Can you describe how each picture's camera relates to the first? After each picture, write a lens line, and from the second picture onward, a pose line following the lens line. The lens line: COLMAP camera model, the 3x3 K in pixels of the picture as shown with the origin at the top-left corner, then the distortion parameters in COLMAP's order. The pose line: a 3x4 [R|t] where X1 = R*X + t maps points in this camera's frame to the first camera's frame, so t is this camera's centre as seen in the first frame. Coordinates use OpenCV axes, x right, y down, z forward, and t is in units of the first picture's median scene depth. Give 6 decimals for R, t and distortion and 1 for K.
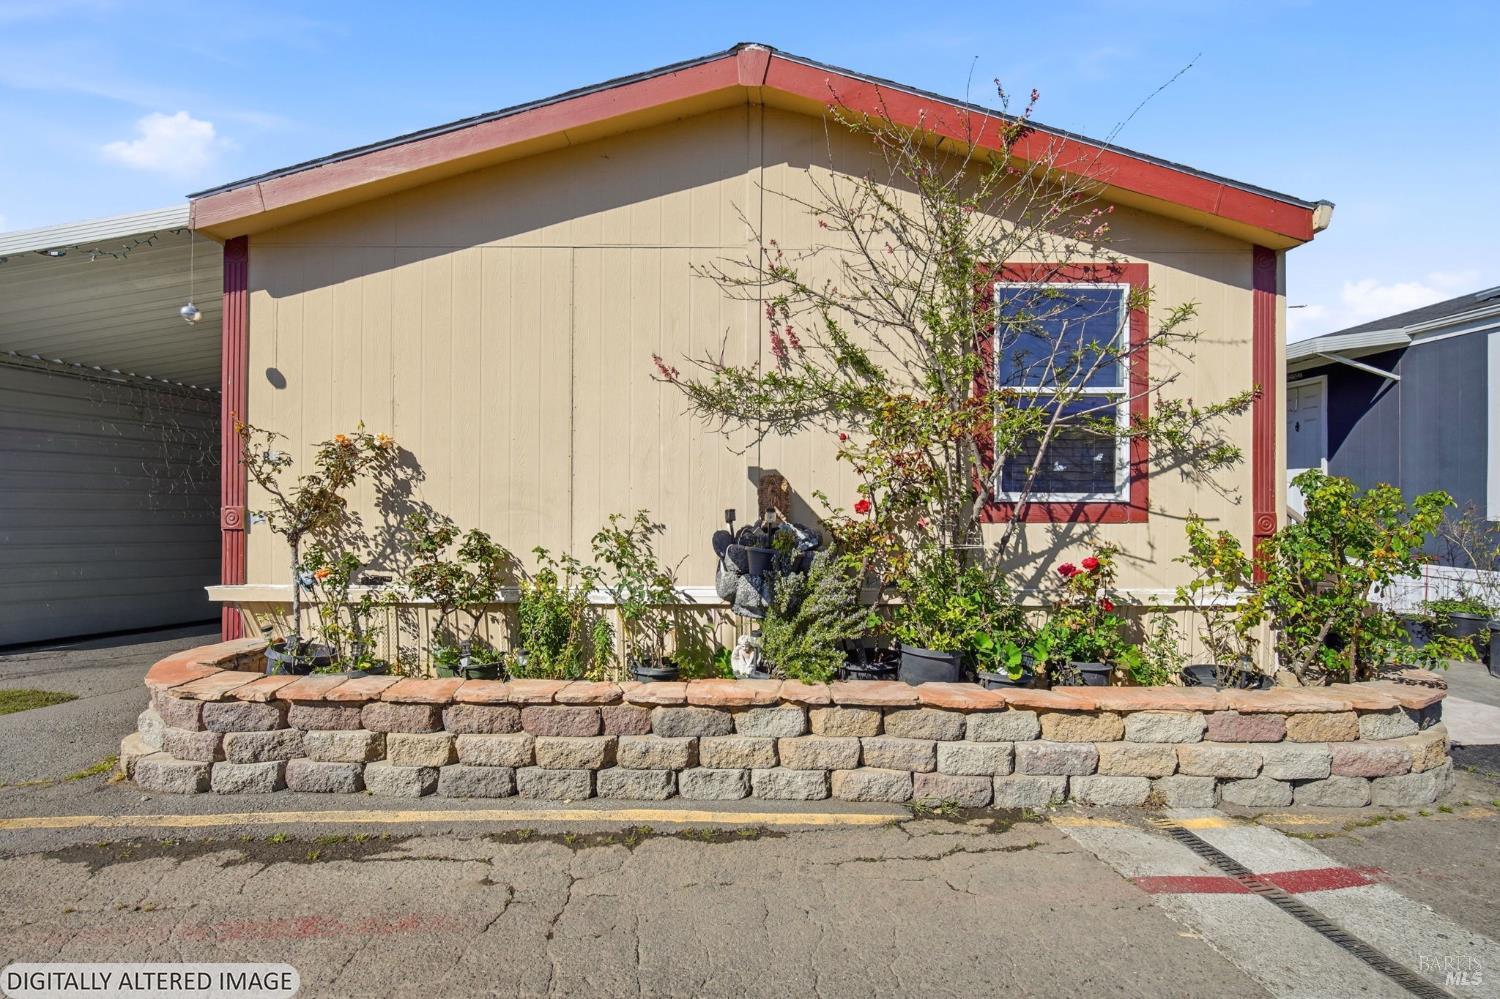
lens RADIAL K [[661.5, 0, 728.1], [0, 661.5, 489.0], [0, 0, 1]] dist [-0.007763, -0.000273]
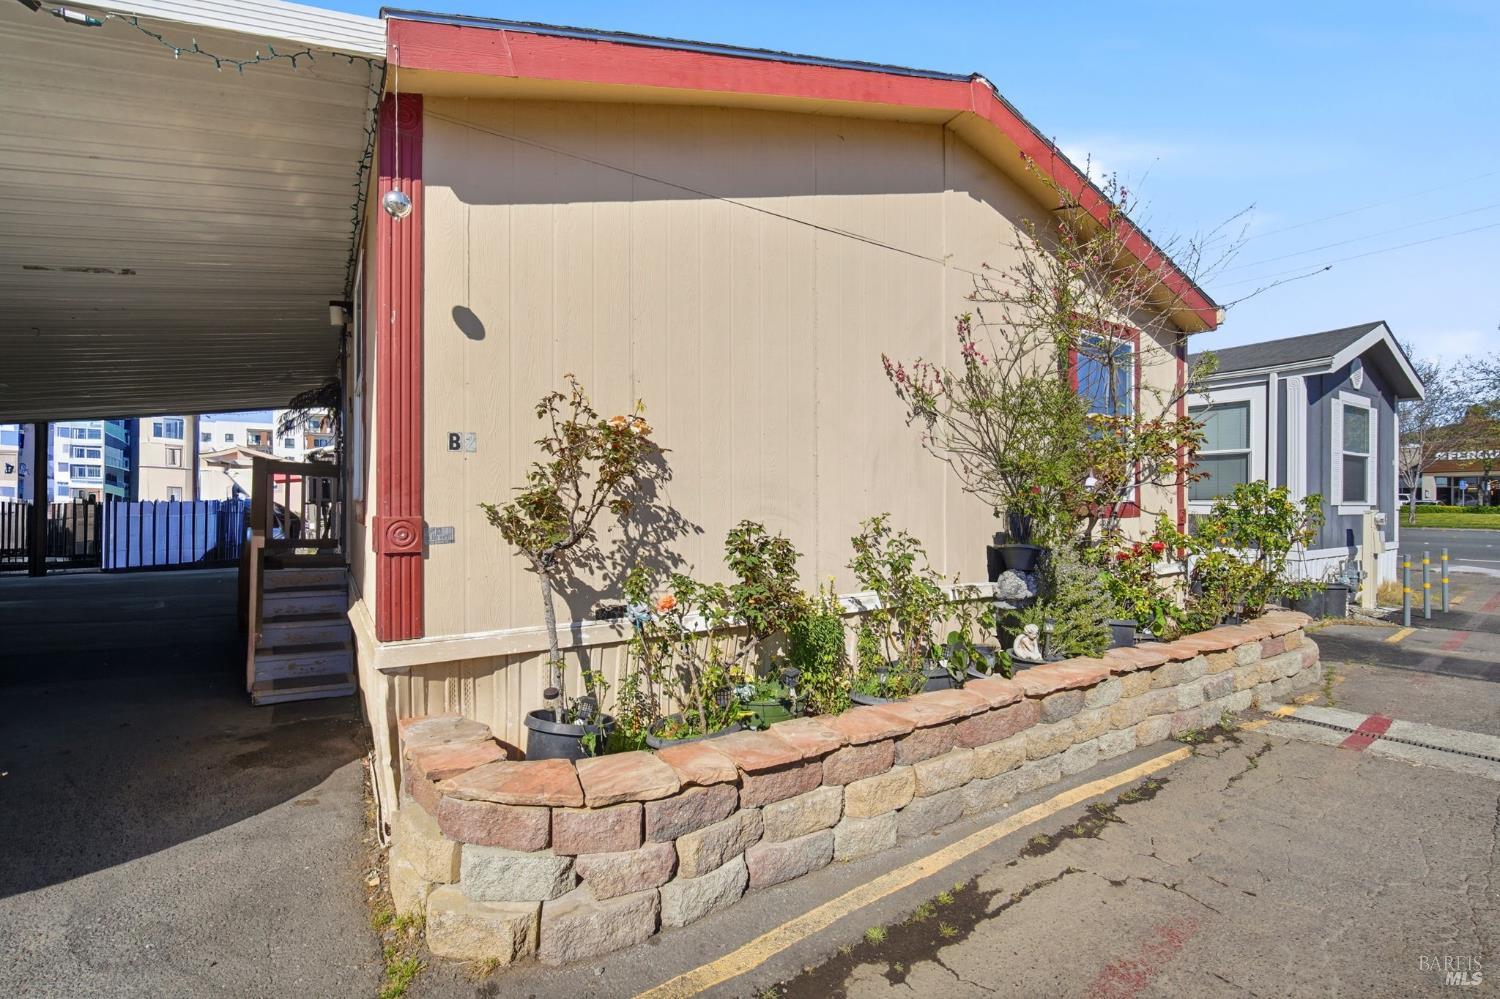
lens RADIAL K [[661.5, 0, 764.6], [0, 661.5, 499.1], [0, 0, 1]] dist [-0.007763, -0.000273]
pose [[0.834479, -0.003853, 0.551026, -0.828297], [-0.000666, 0.999968, 0.008000, 0.003583], [-0.551039, -0.007043, 0.834450, 0.284087]]
